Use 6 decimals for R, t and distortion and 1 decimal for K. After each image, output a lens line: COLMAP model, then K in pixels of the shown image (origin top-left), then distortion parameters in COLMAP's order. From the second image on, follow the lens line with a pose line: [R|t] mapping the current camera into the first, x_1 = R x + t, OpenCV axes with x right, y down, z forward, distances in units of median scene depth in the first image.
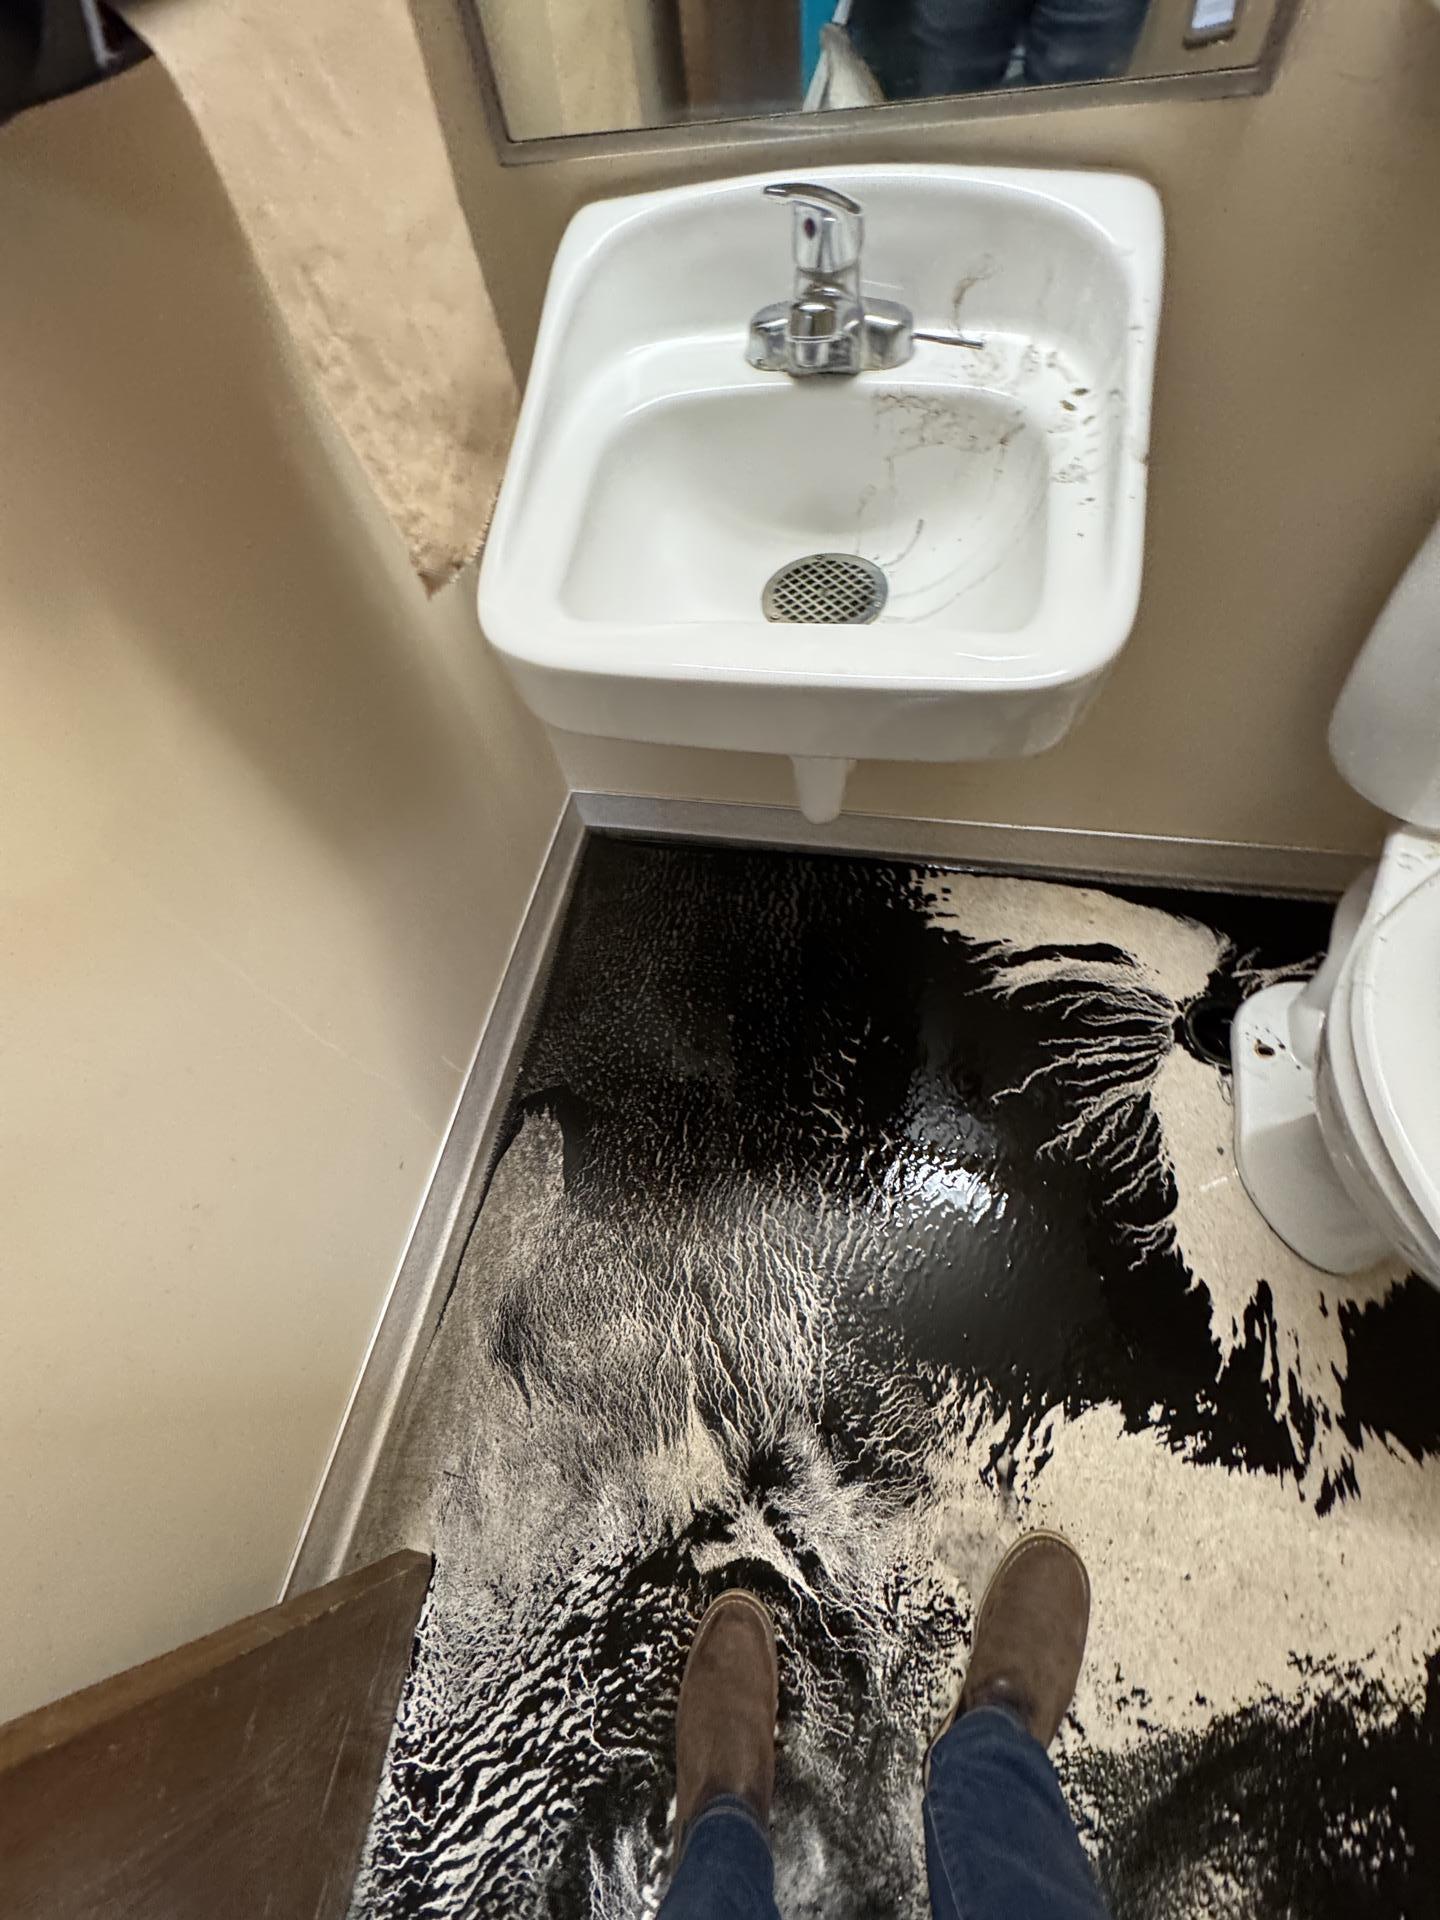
lens RADIAL K [[762.0, 0, 720.0], [0, 762.0, 960.0], [0, 0, 1]] dist [-0.003378, 0.000060]
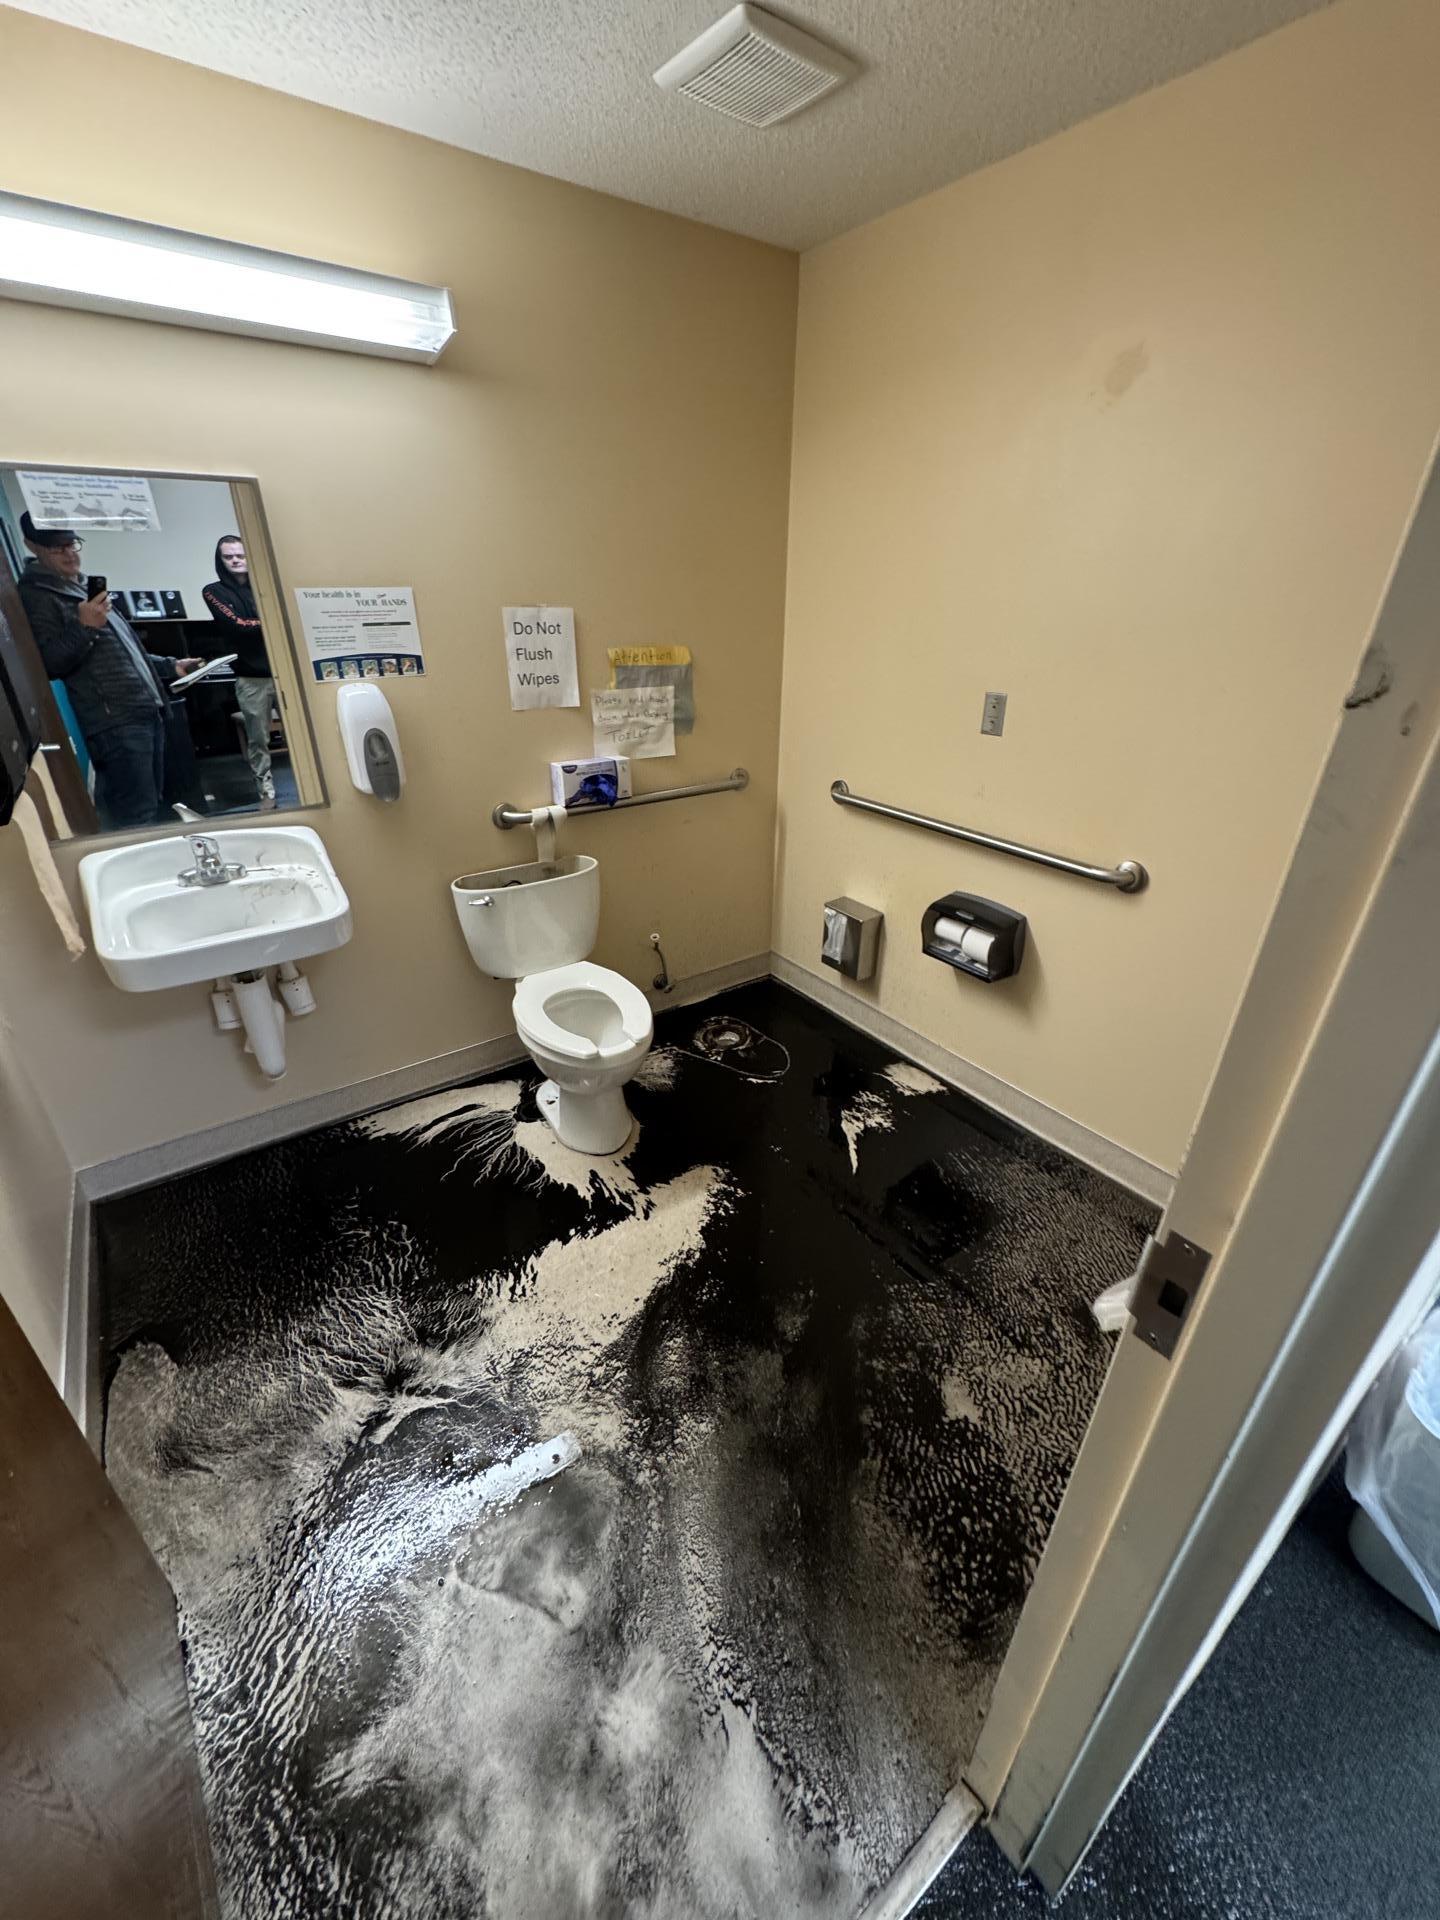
lens RADIAL K [[762.0, 0, 720.0], [0, 762.0, 960.0], [0, 0, 1]] dist [-0.003378, 0.000060]
pose [[0.679790, -0.213202, 0.701734, -0.417505], [0.601567, 0.709413, -0.367220, 1.050977], [-0.419527, 0.671772, 0.610507, -0.868509]]
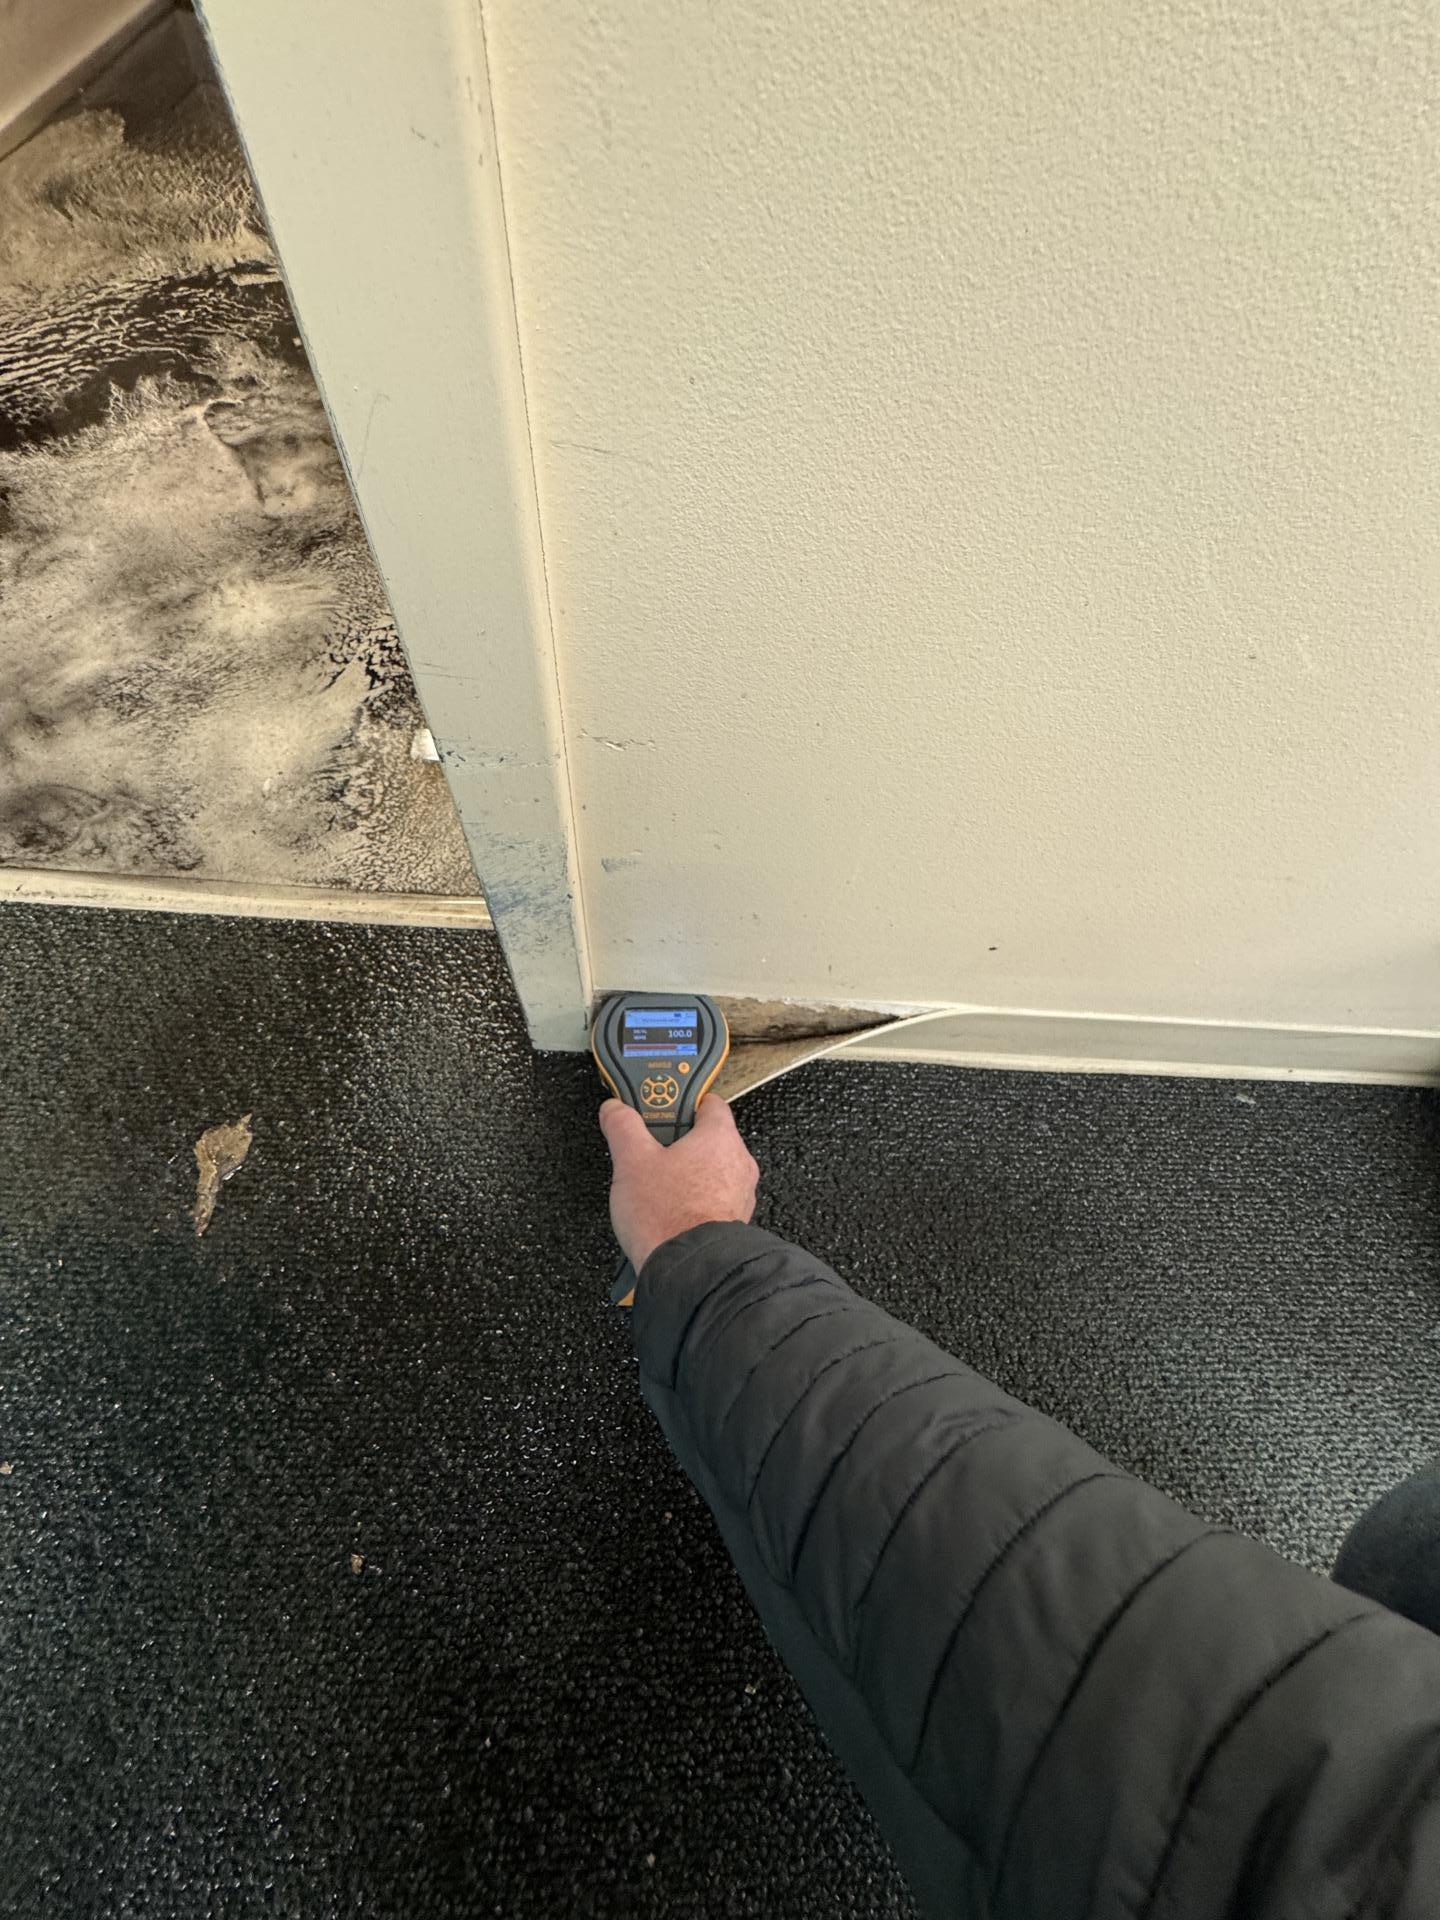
lens RADIAL K [[762.0, 0, 720.0], [0, 762.0, 960.0], [0, 0, 1]] dist [-0.003378, 0.000060]
pose [[0.962434, -0.056366, 0.265602, 0.290868], [0.052419, 0.998384, 0.021933, 1.738536], [-0.266409, -0.007186, 0.963833, -0.259399]]
